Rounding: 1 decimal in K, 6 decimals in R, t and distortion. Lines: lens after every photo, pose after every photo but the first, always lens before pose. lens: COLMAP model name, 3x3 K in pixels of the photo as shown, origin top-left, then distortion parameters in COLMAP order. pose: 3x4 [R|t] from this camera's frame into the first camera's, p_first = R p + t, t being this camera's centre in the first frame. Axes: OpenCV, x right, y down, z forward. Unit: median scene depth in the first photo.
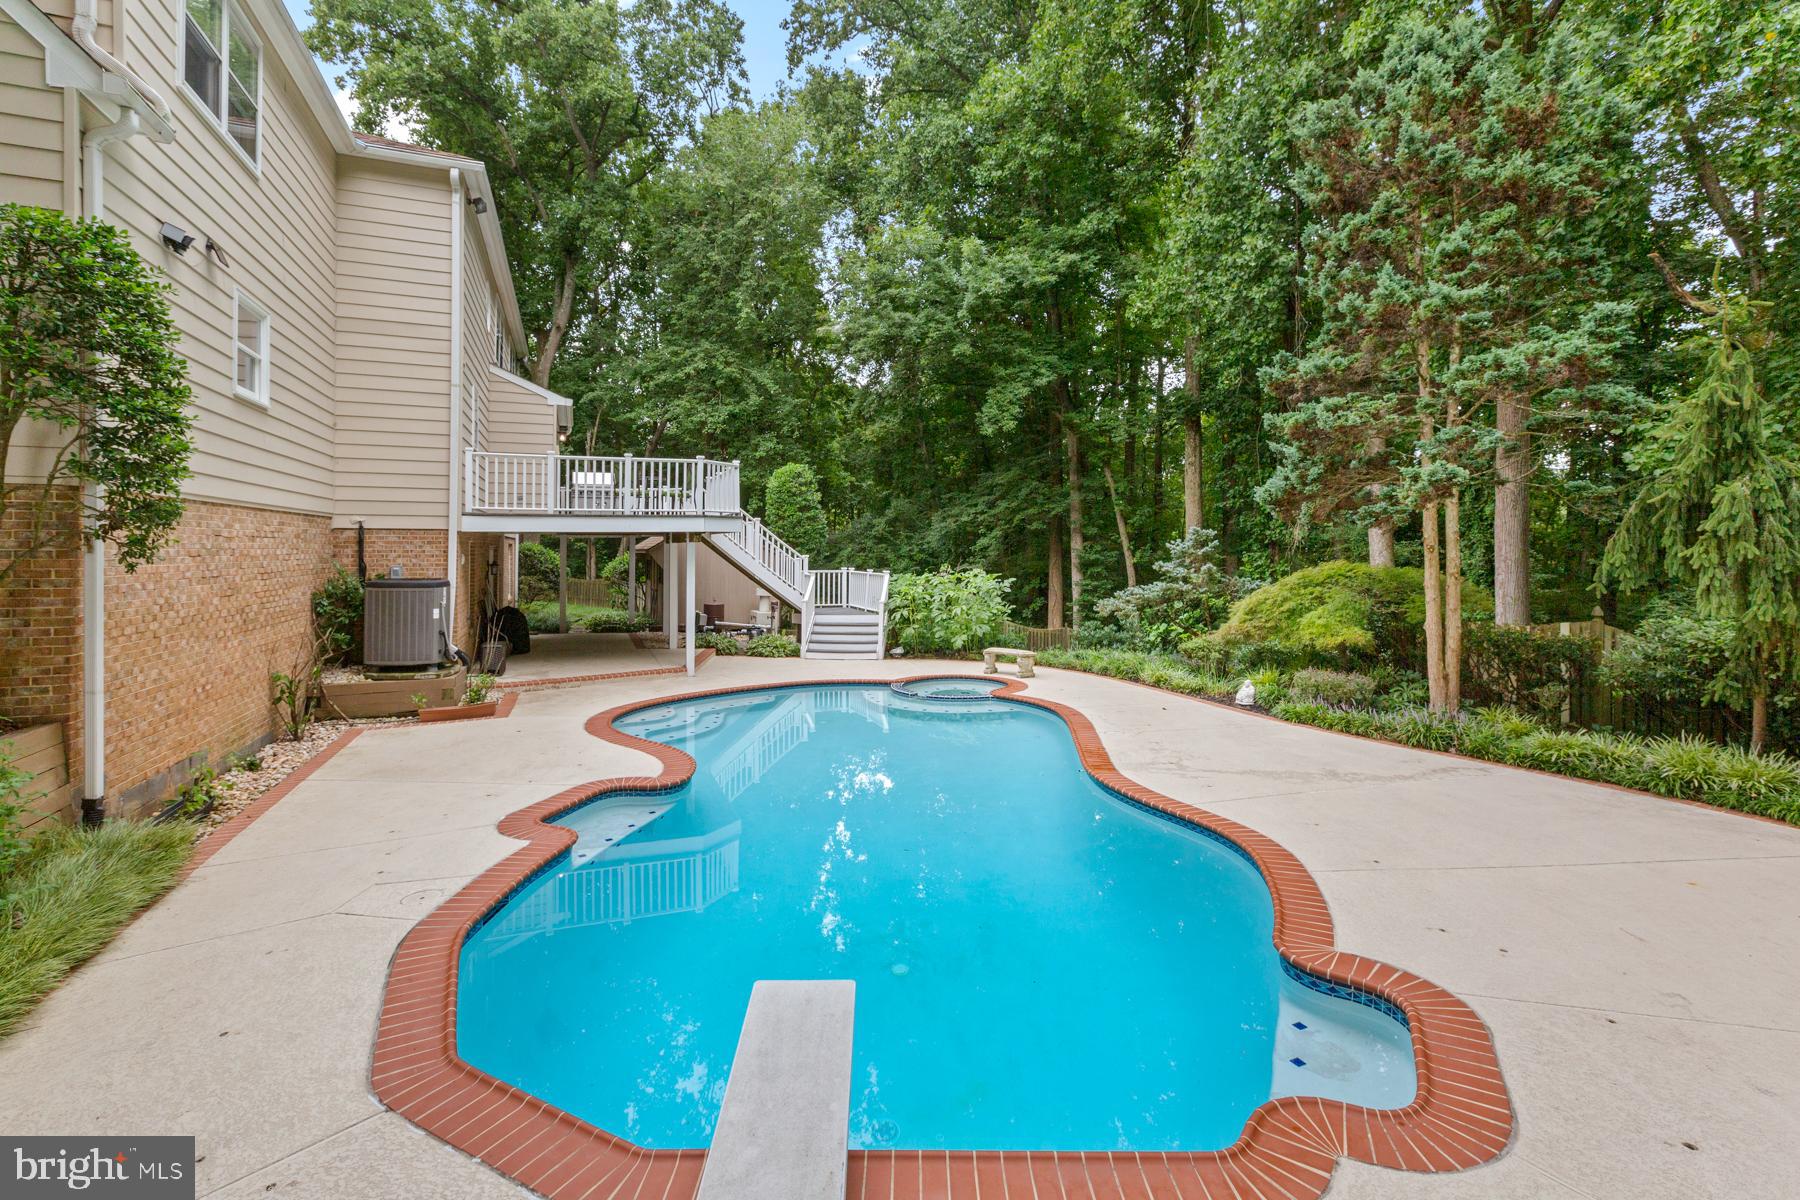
lens RADIAL K [[818.2, 0, 900.8], [0, 818.2, 583.3], [0, 0, 1]] dist [0.003006, -0.000879]
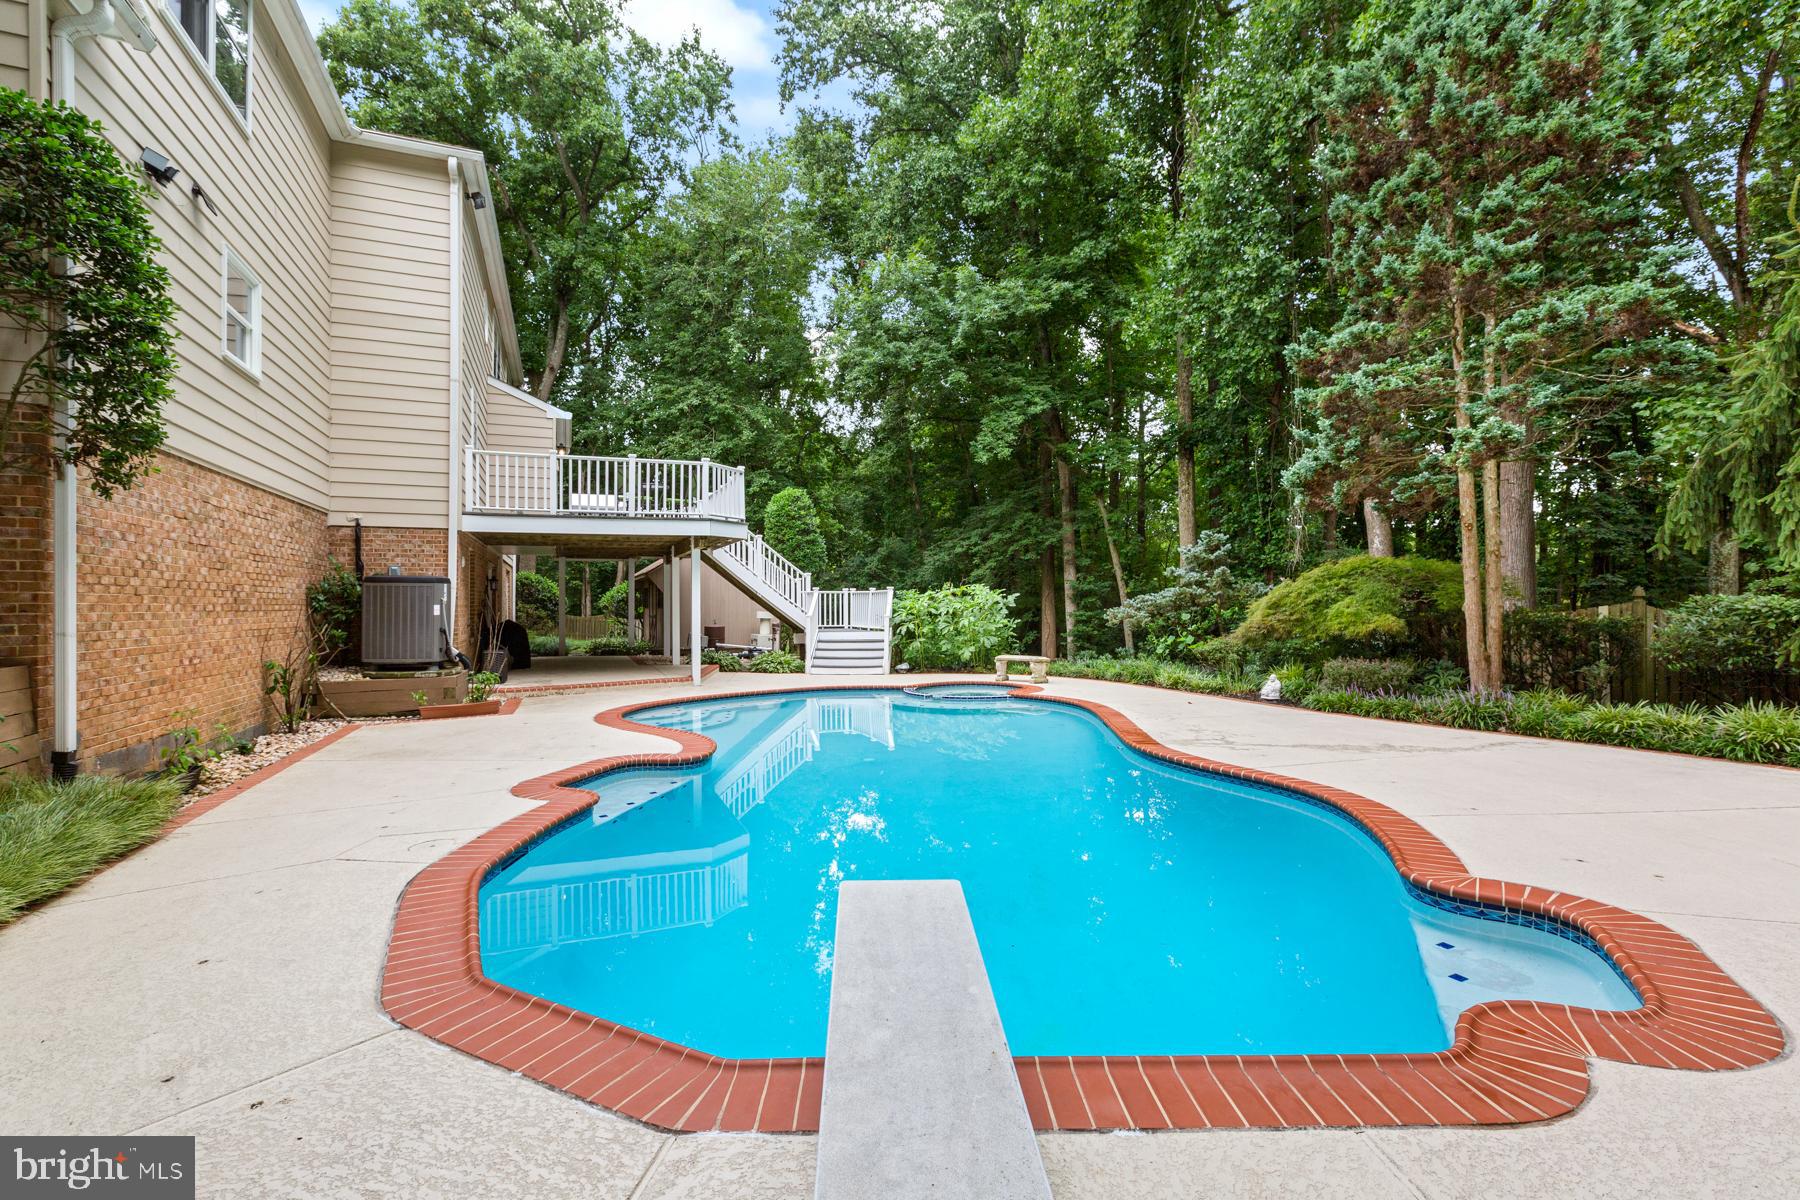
lens RADIAL K [[818.2, 0, 903.7], [0, 818.2, 602.6], [0, 0, 1]] dist [0.003006, -0.000879]
pose [[0.999917, -0.011280, 0.006152, -0.031495], [0.011340, 0.999888, -0.009757, 0.057502], [-0.006041, 0.009826, 0.999933, 0.043924]]
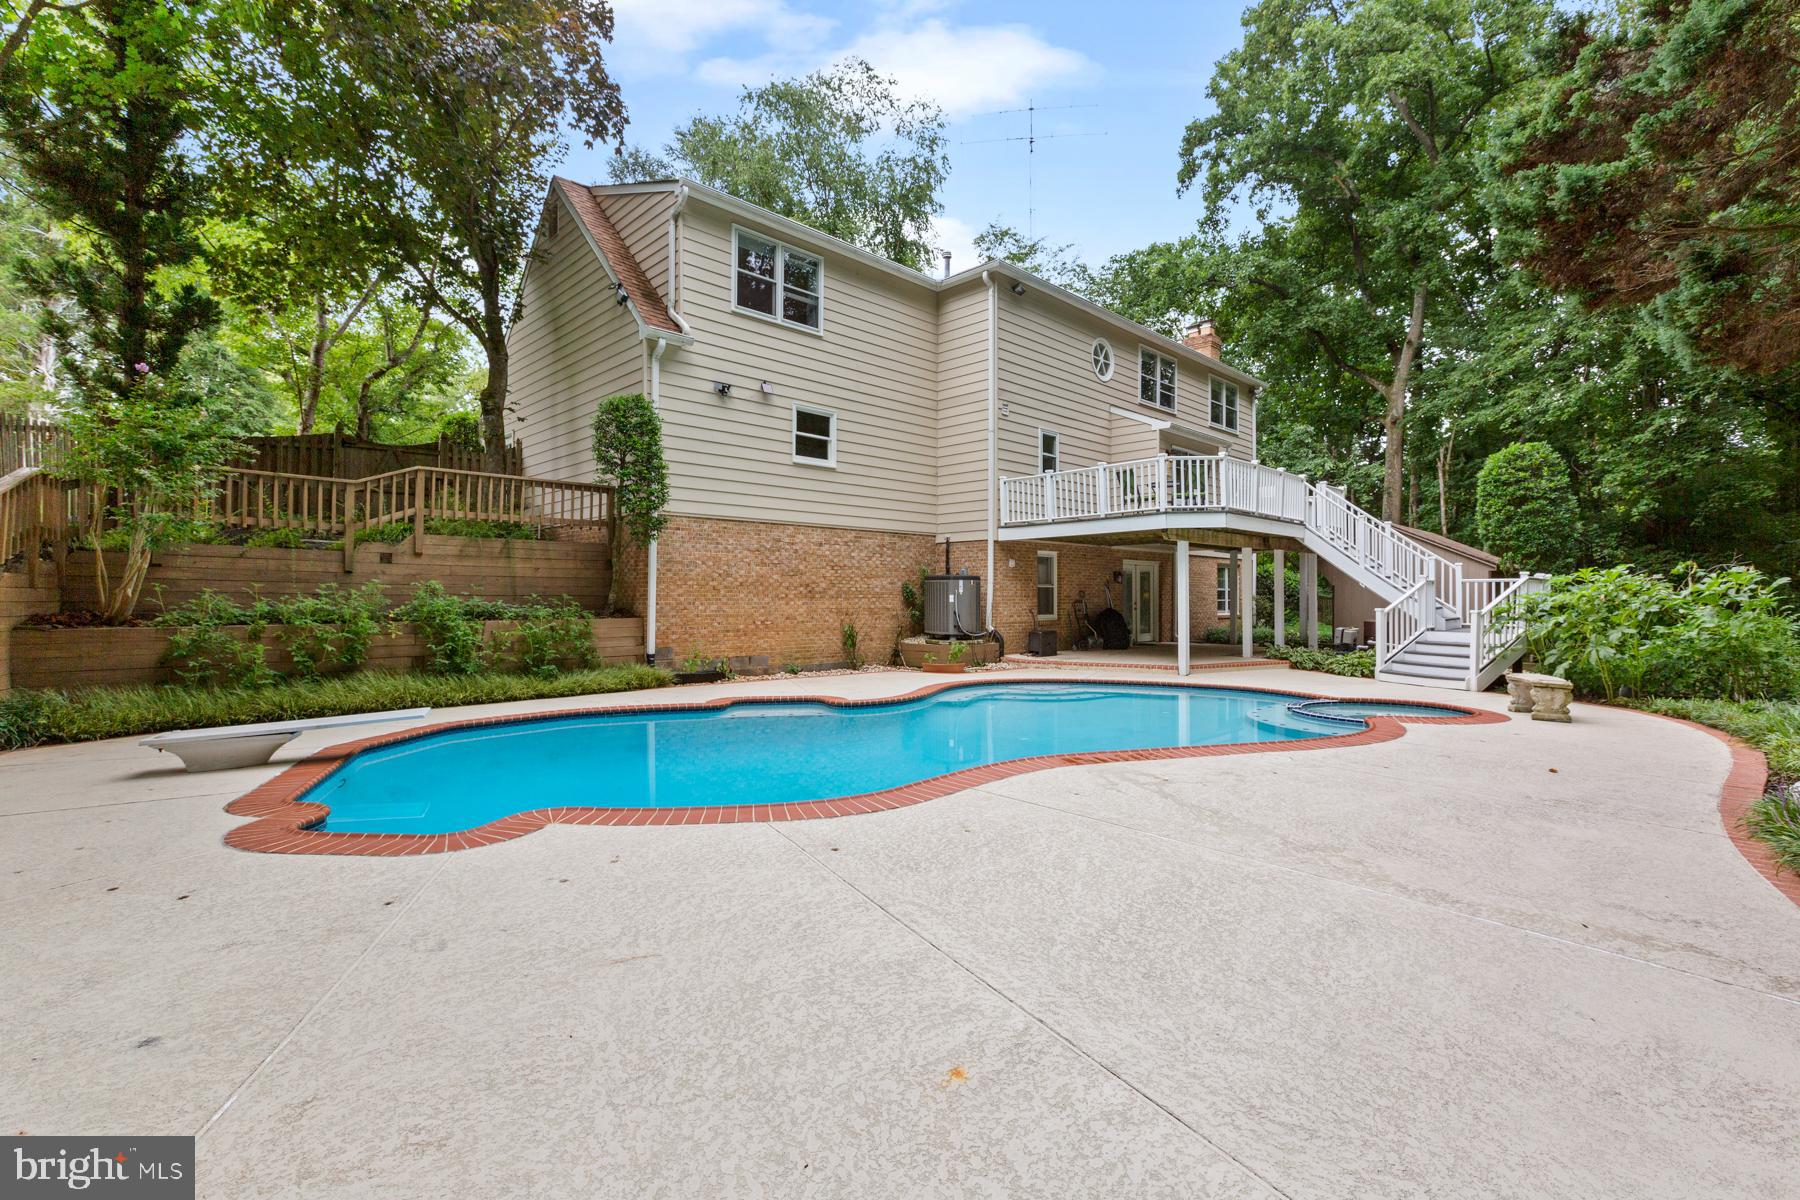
lens RADIAL K [[818.2, 0, 904.4], [0, 818.2, 594.8], [0, 0, 1]] dist [0.003006, -0.000879]
pose [[0.384541, -0.010528, -0.923048, 0.930771], [-0.007127, 0.999871, -0.014374, 0.067180], [0.923081, 0.012106, 0.384416, 0.536450]]
